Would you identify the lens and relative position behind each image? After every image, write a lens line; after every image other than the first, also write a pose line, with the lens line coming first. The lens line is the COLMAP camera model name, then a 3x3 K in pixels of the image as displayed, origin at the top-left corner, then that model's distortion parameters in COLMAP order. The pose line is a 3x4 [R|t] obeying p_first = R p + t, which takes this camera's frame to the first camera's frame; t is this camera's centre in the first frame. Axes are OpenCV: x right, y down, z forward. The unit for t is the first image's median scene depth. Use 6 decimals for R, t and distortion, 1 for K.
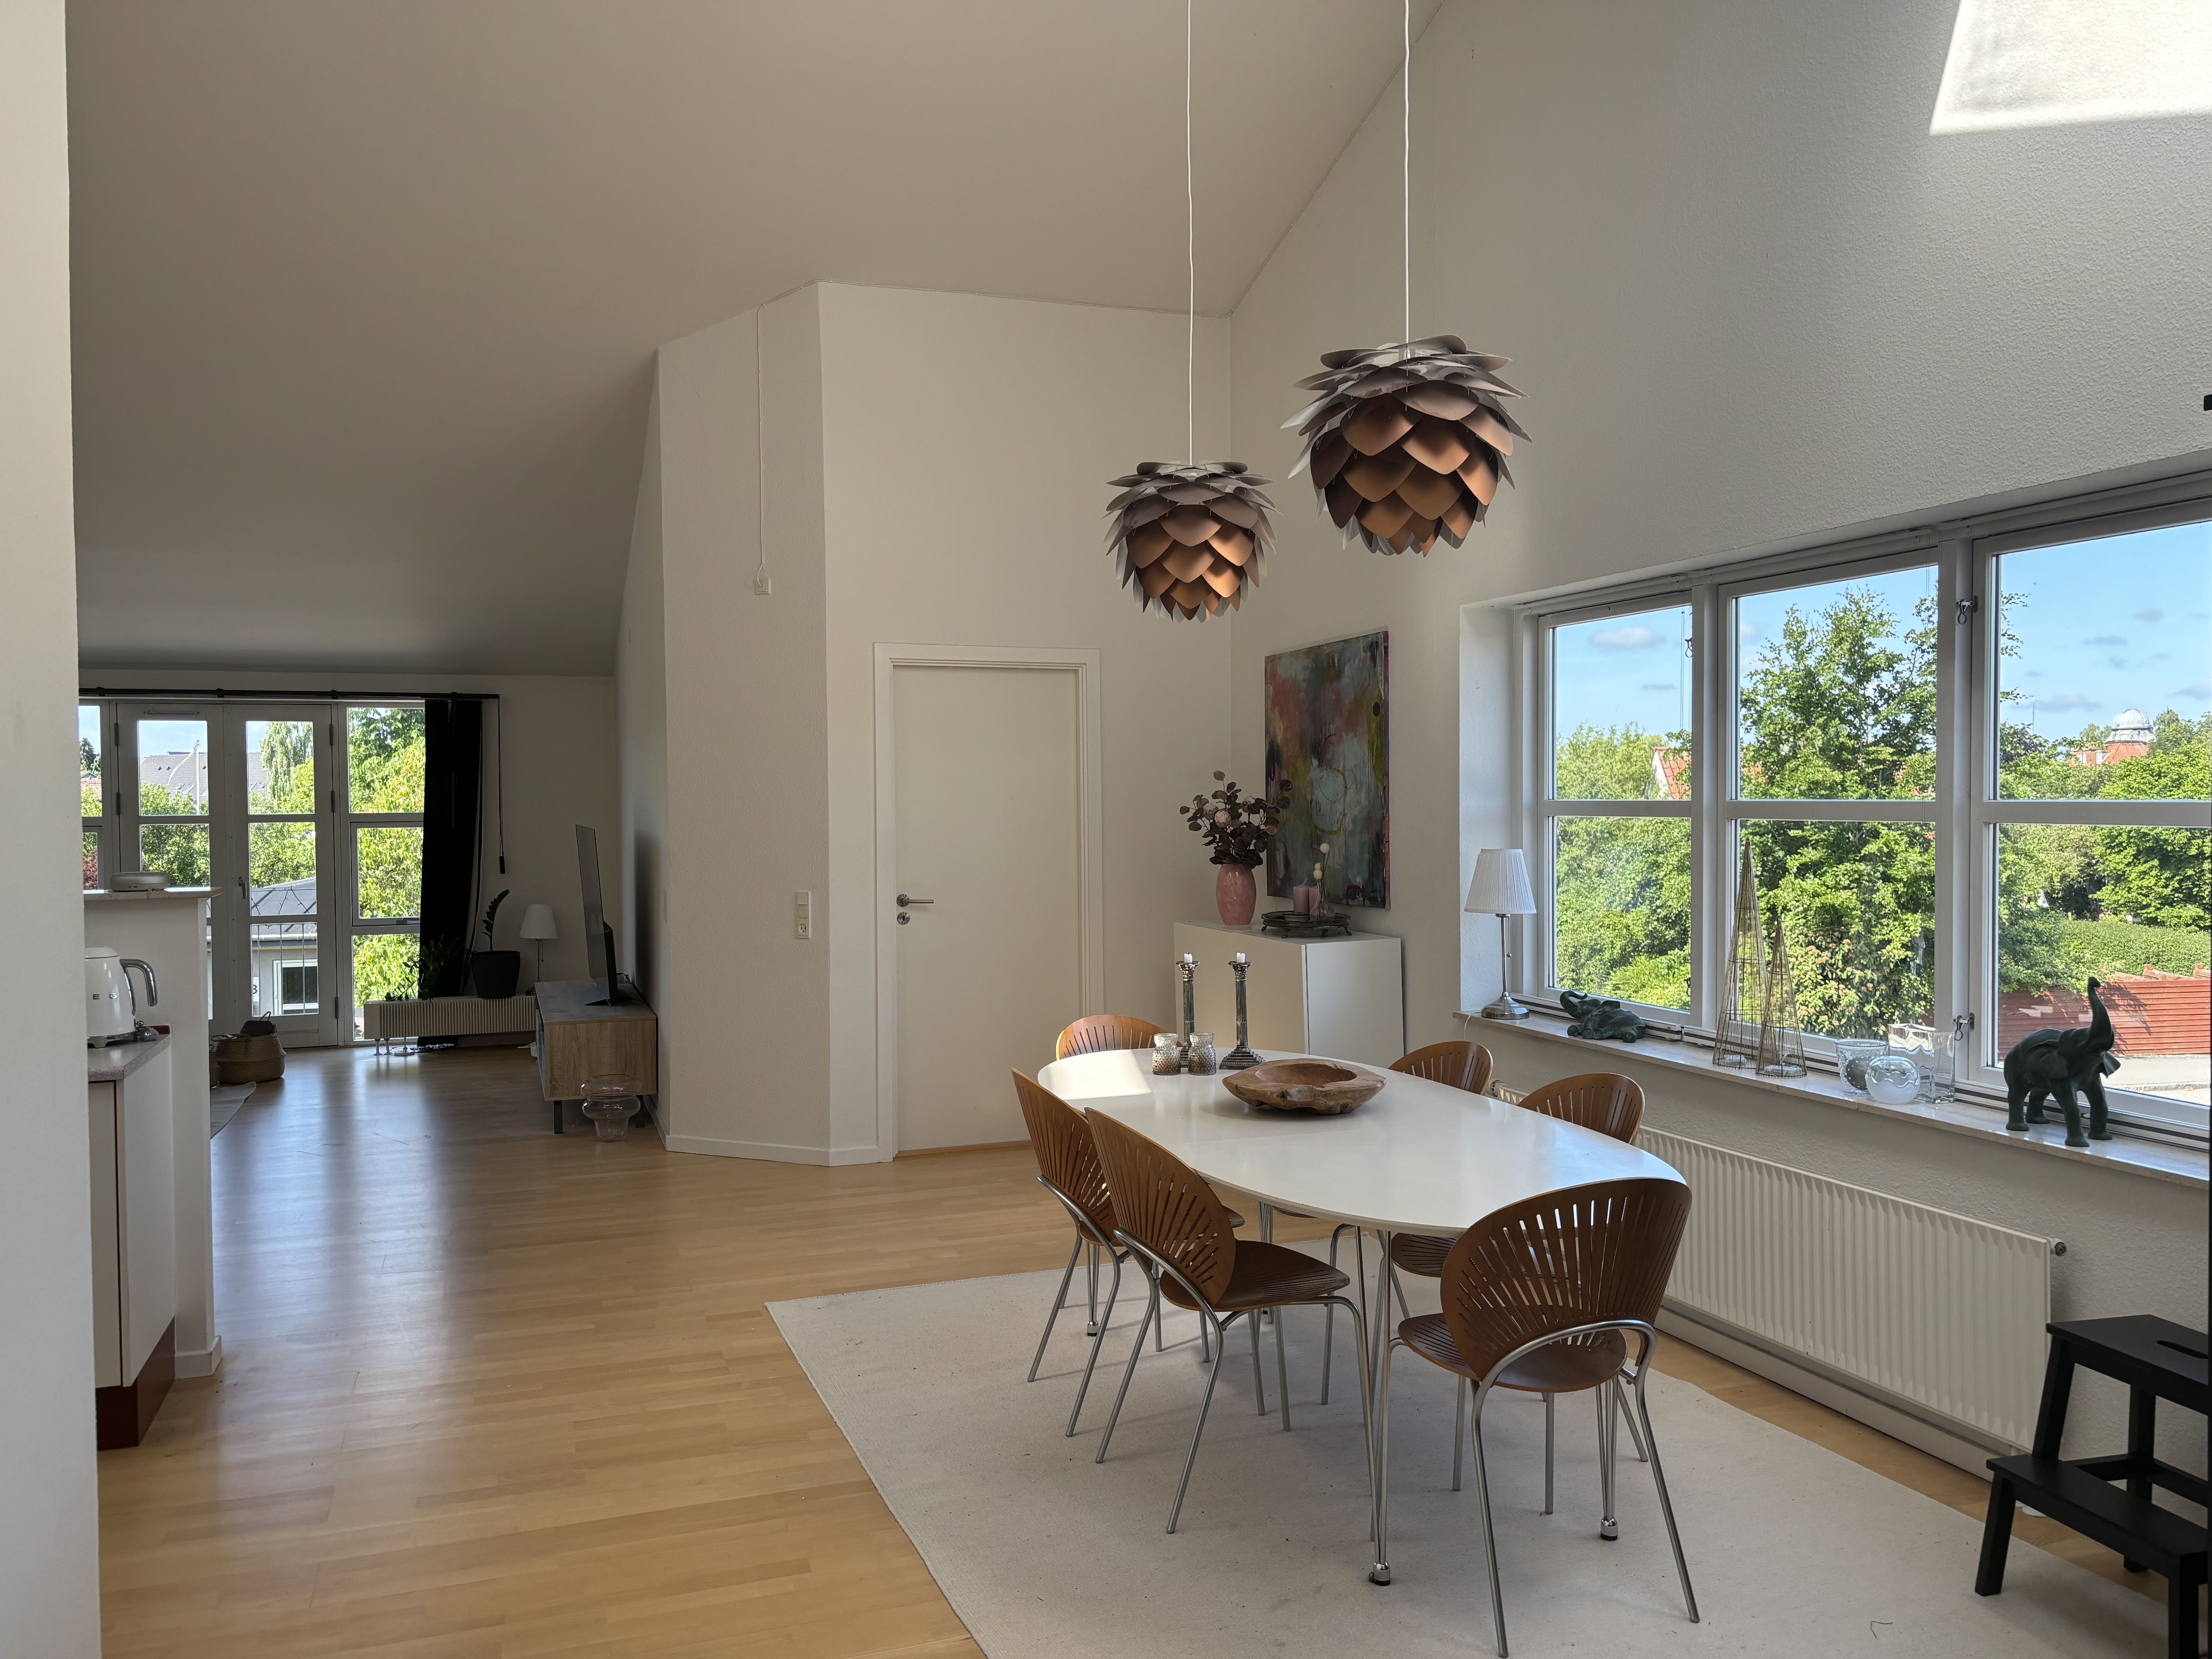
lens RADIAL K [[1660.3, 0, 1105.1], [0, 1660.3, 825.8], [0, 0, 1]] dist [-0.000851, -0.002804]
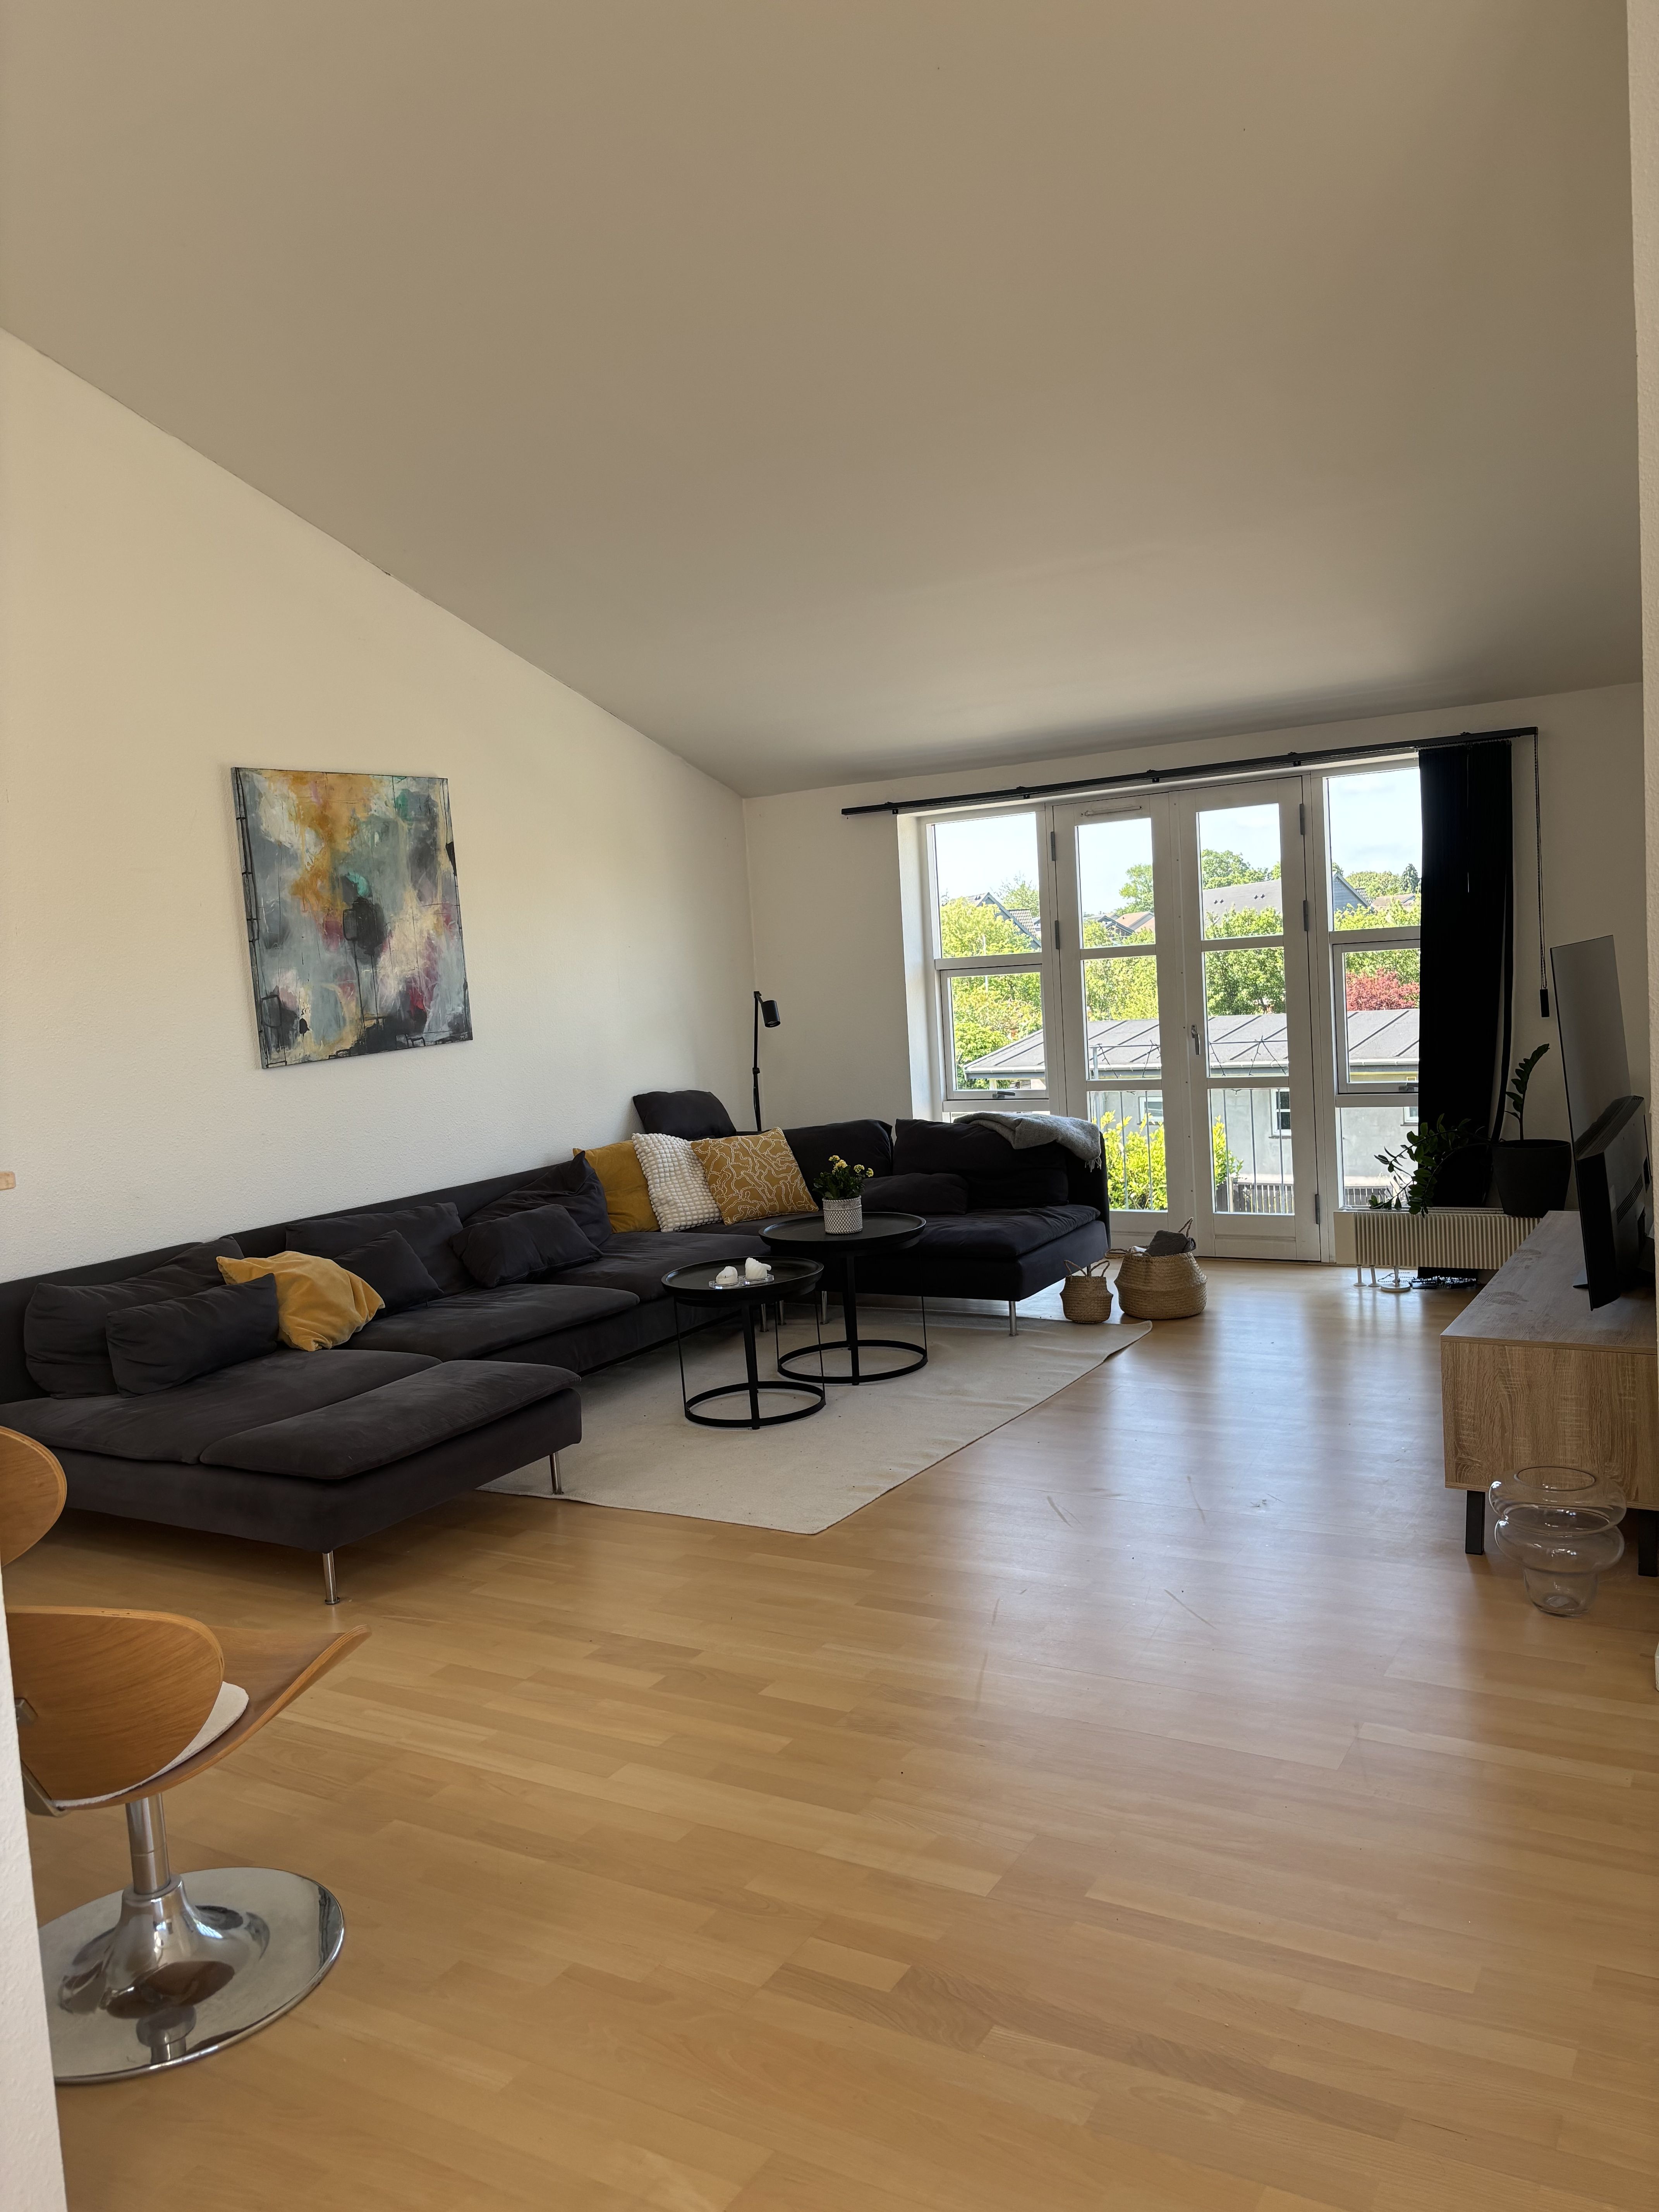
lens RADIAL K [[1660.3, 0, 825.1], [0, 1660.3, 1106.4], [0, 0, 1]] dist [-0.000851, -0.002804]
pose [[0.639774, 0.030191, -0.767970, -0.056455], [0.041165, 0.996448, 0.073467, 0.005553], [0.767460, -0.078616, 0.636259, 0.398707]]
